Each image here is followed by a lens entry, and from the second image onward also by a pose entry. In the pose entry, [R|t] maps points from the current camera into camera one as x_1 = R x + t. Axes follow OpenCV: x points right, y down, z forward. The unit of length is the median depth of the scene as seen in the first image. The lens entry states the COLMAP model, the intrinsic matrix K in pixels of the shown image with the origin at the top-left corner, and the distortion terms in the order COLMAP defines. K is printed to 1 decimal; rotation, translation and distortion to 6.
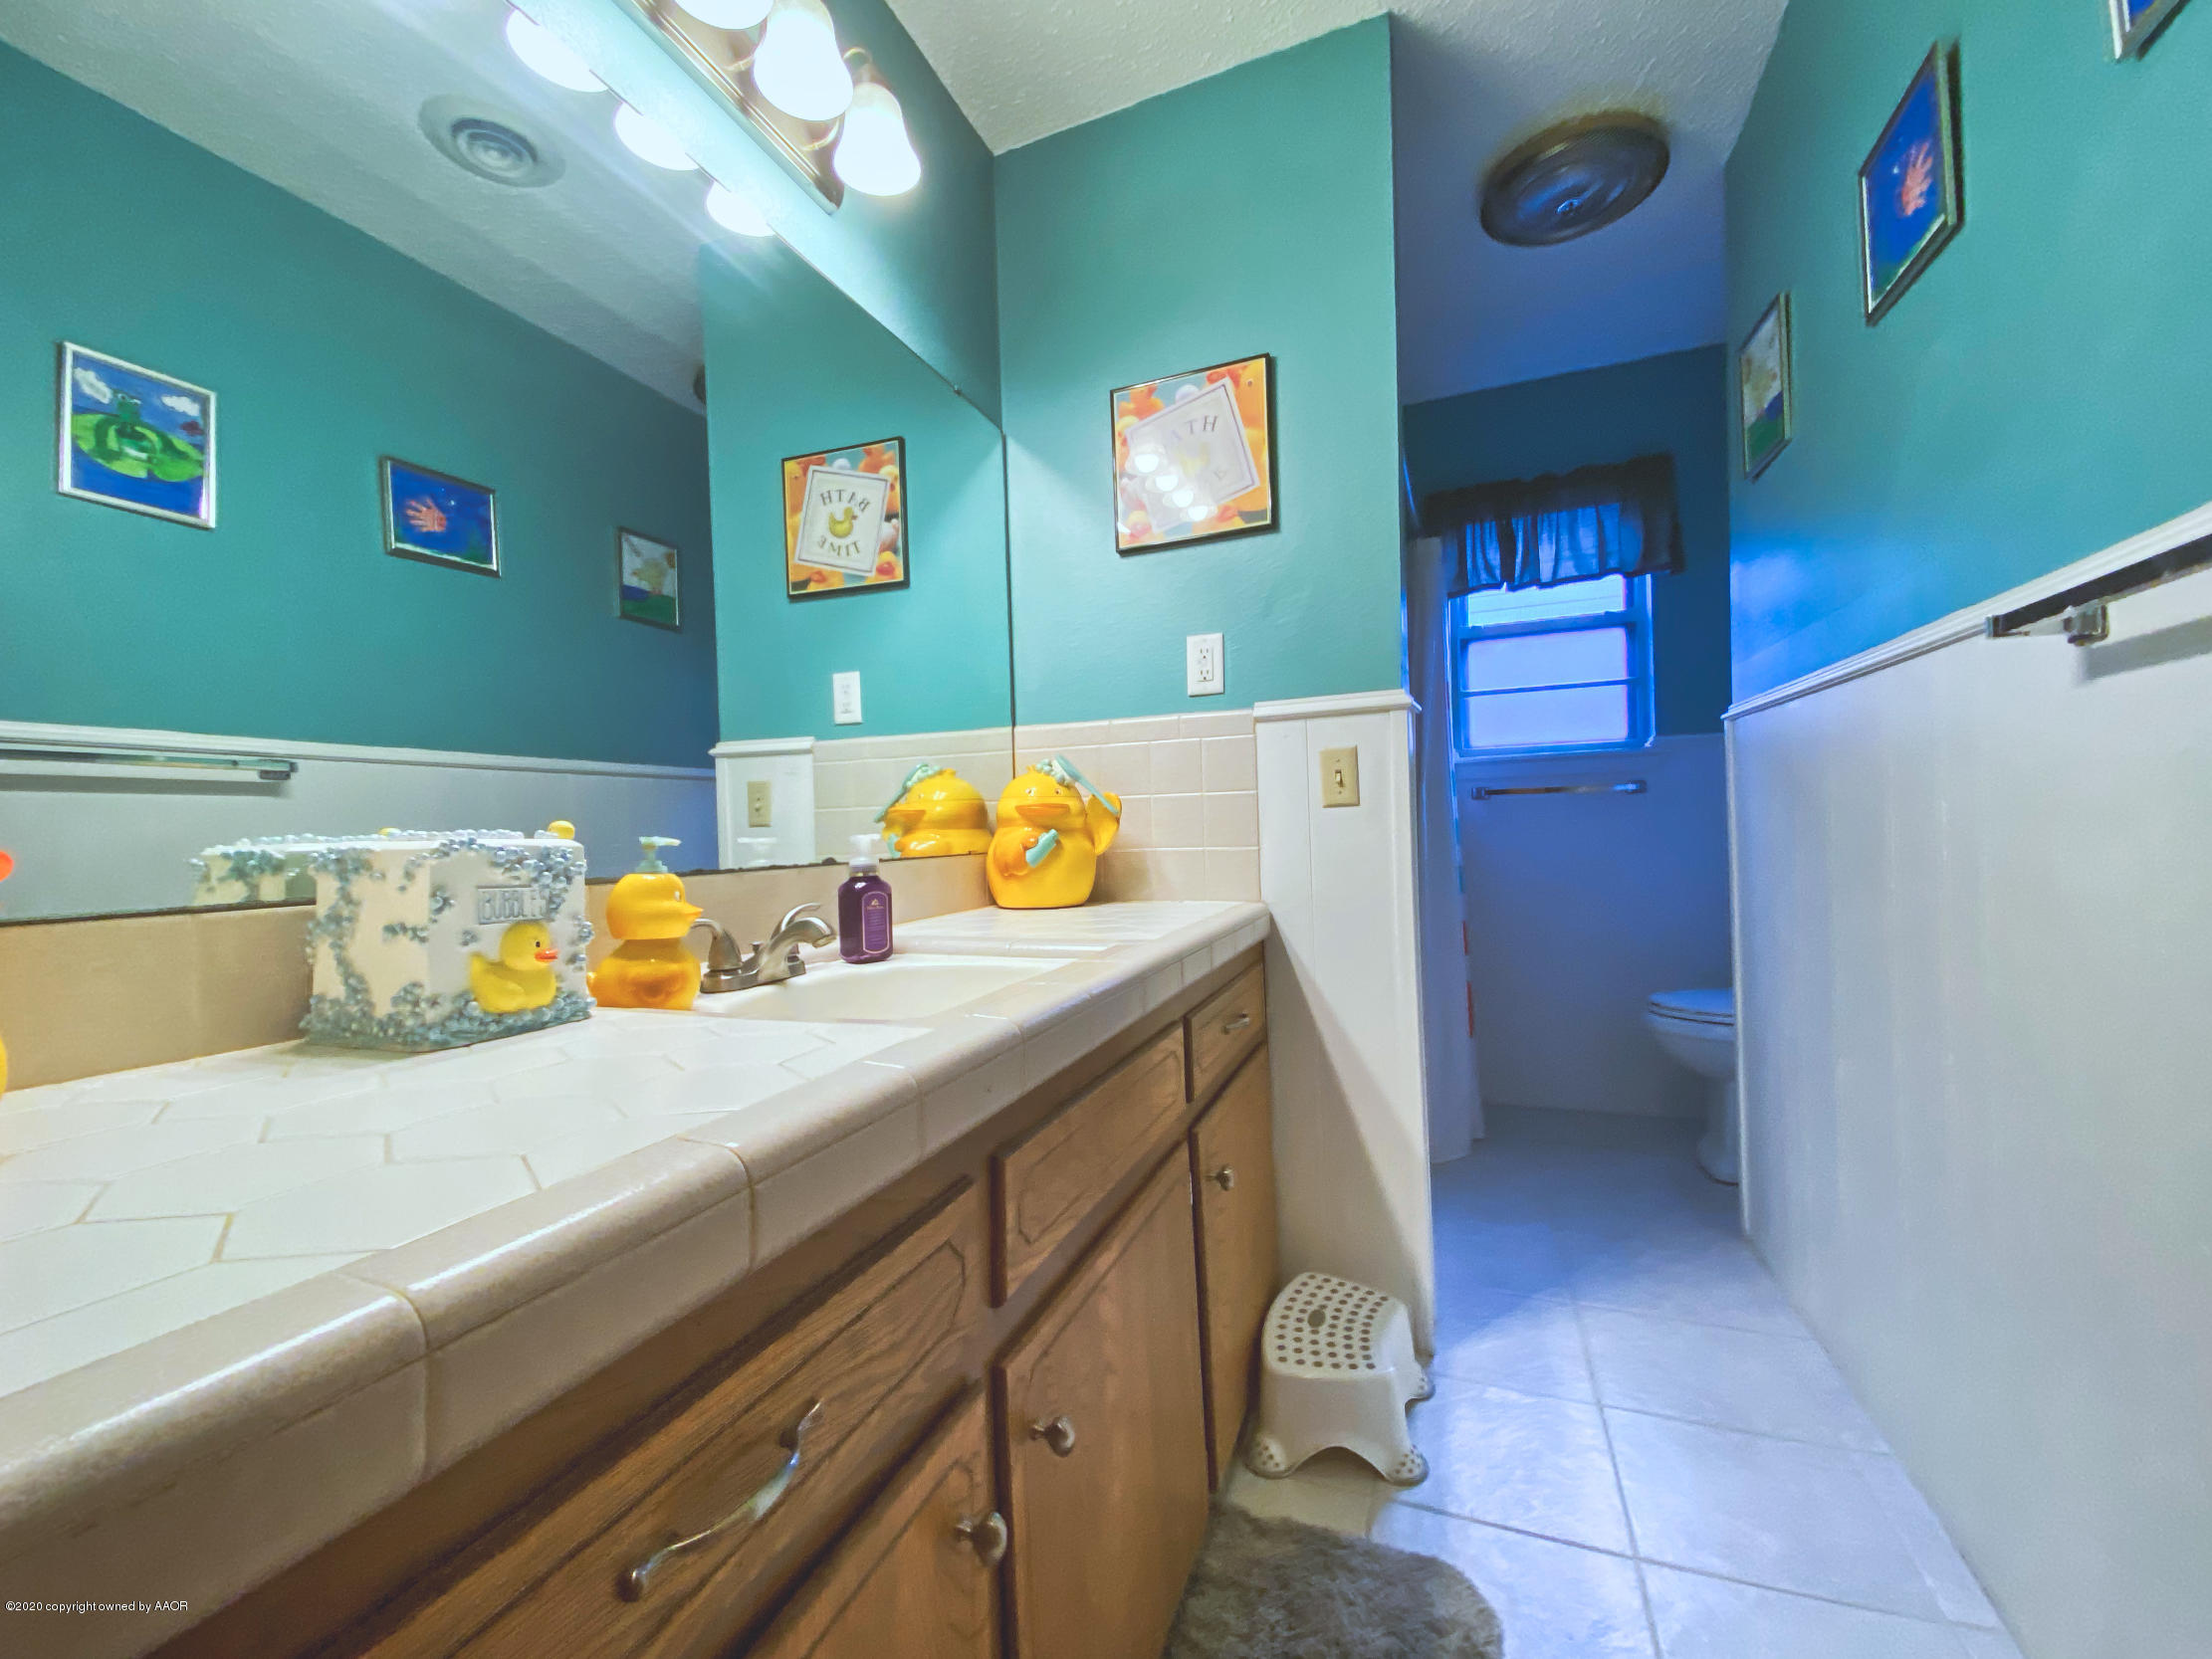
lens RADIAL K [[918.5, 0, 1106.0], [0, 918.5, 829.5], [0, 0, 1]] dist [0.051724, -0.022701]
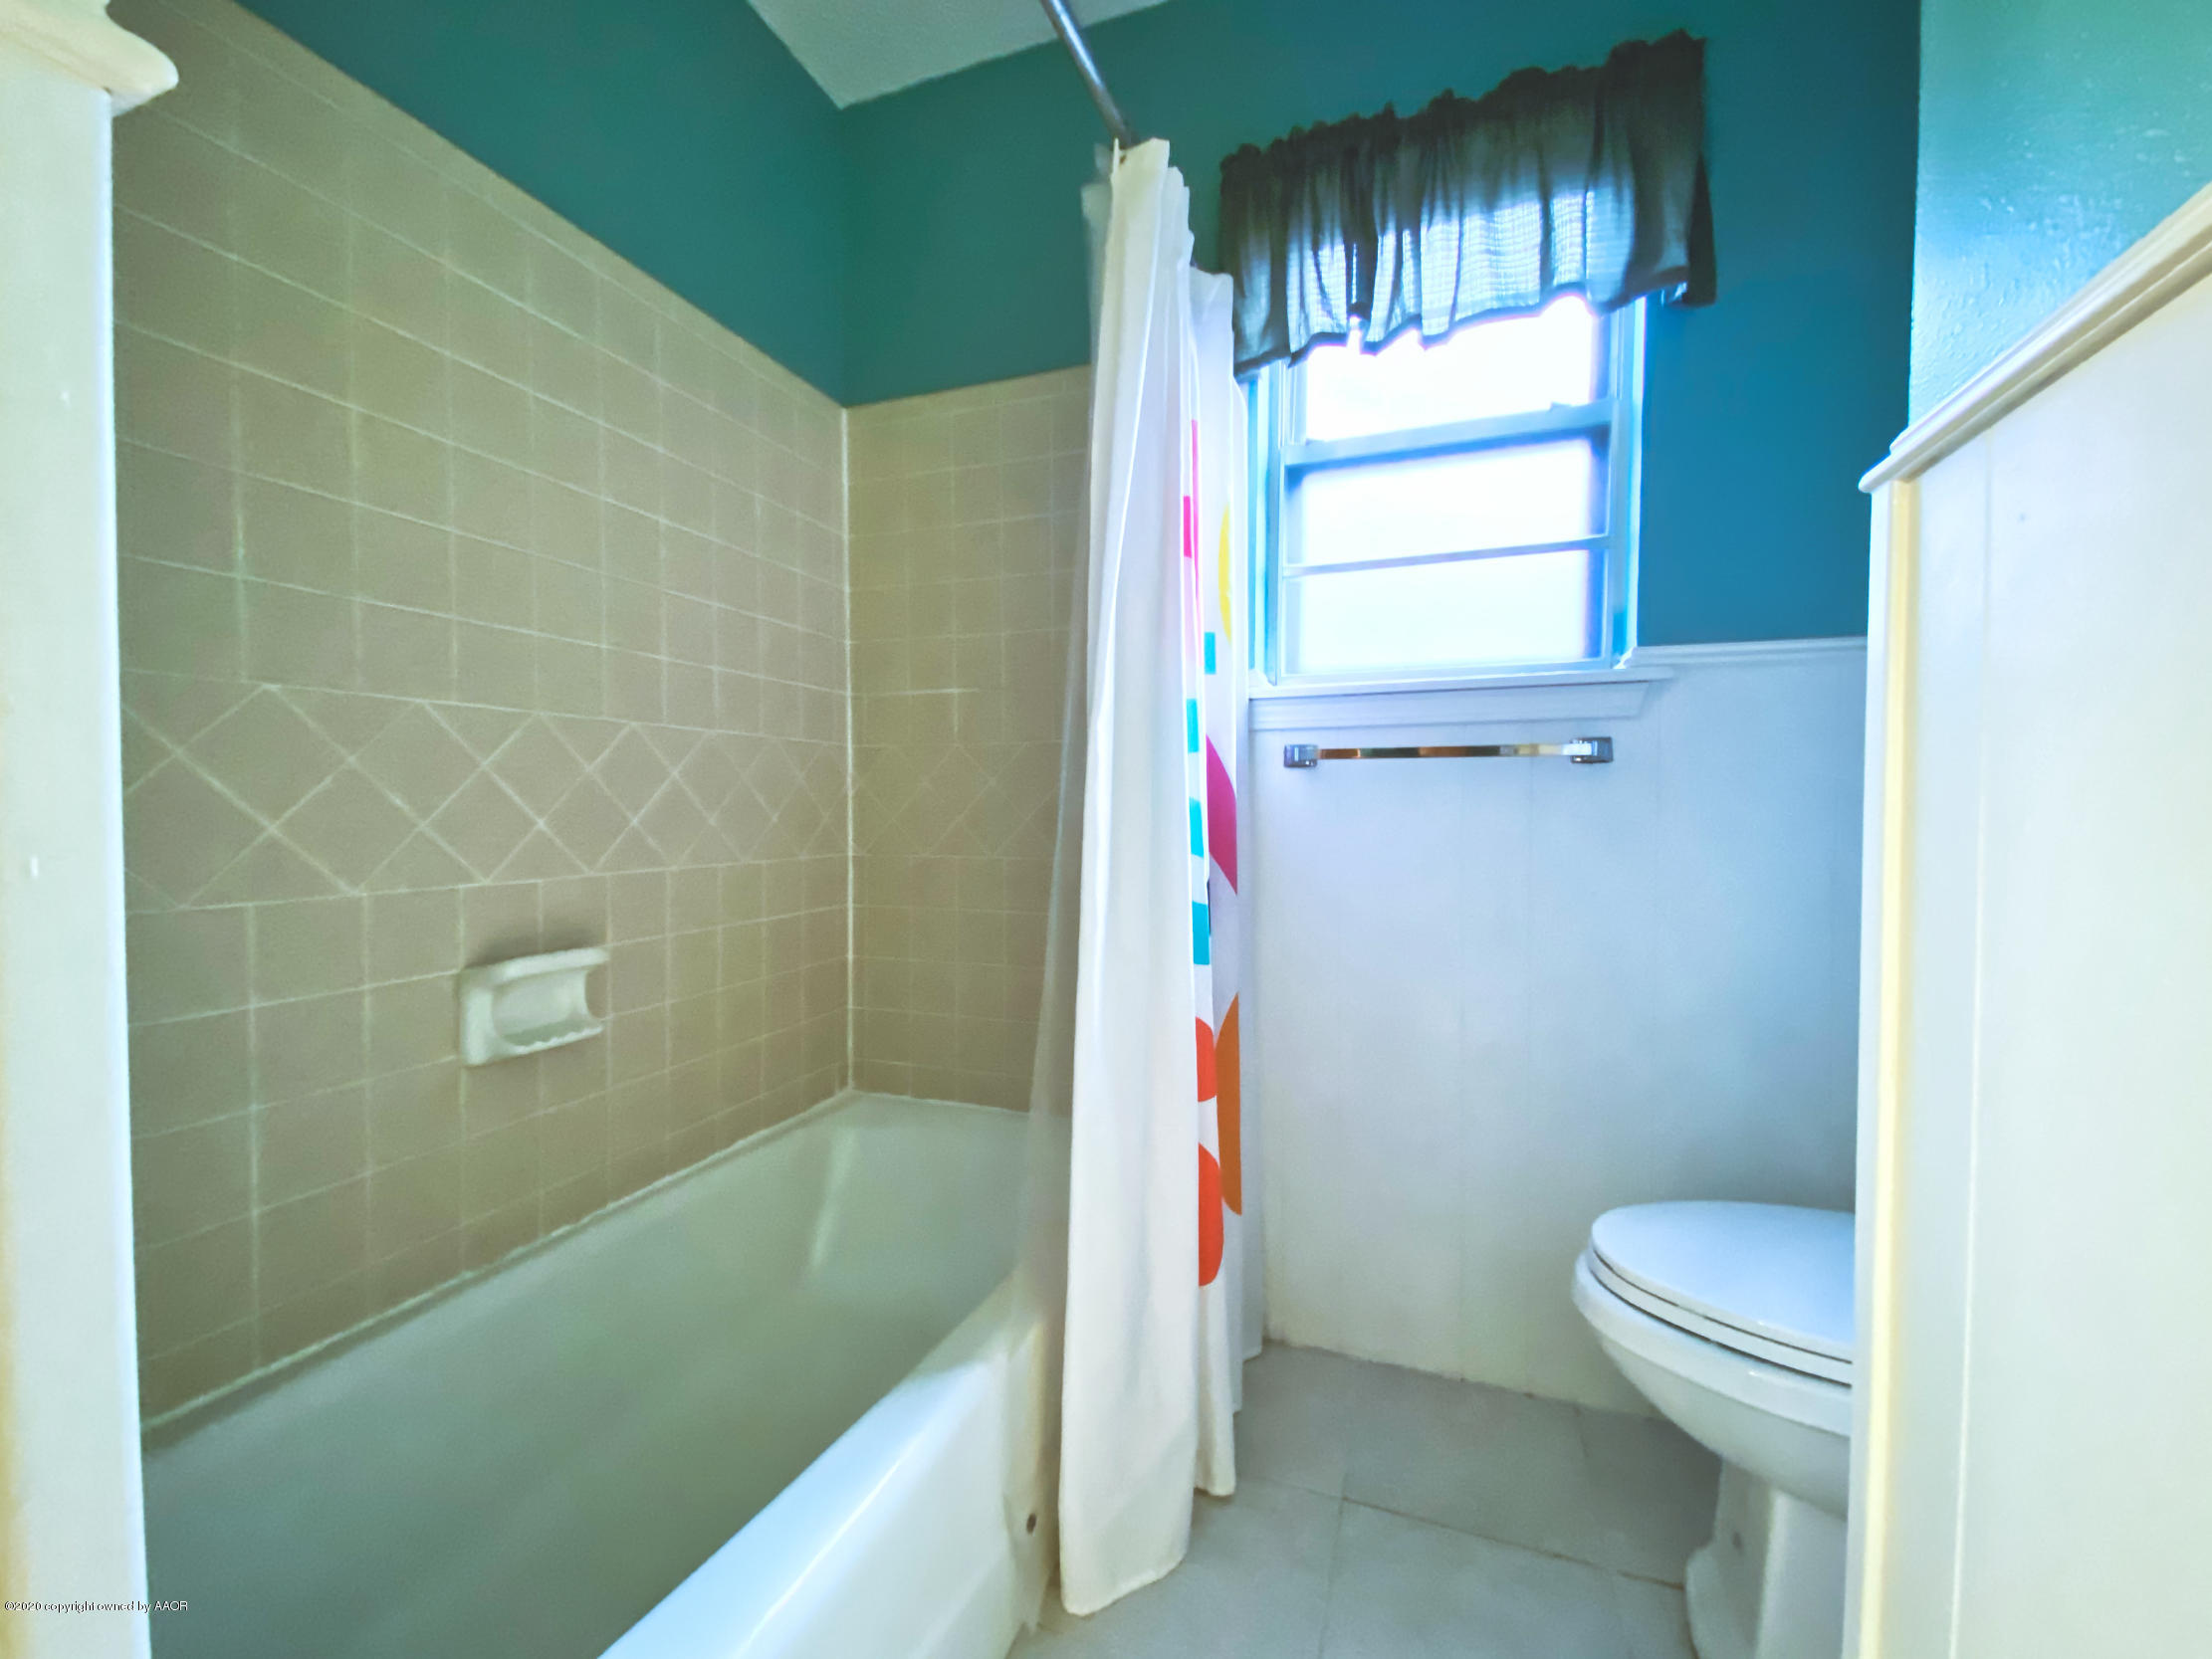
lens RADIAL K [[918.5, 0, 1106.0], [0, 918.5, 829.5], [0, 0, 1]] dist [0.051724, -0.022701]
pose [[0.999506, 0.029254, 0.011520, 0.299067], [-0.029634, 0.998972, 0.034301, -0.014024], [-0.010505, -0.034626, 0.999345, 0.496024]]
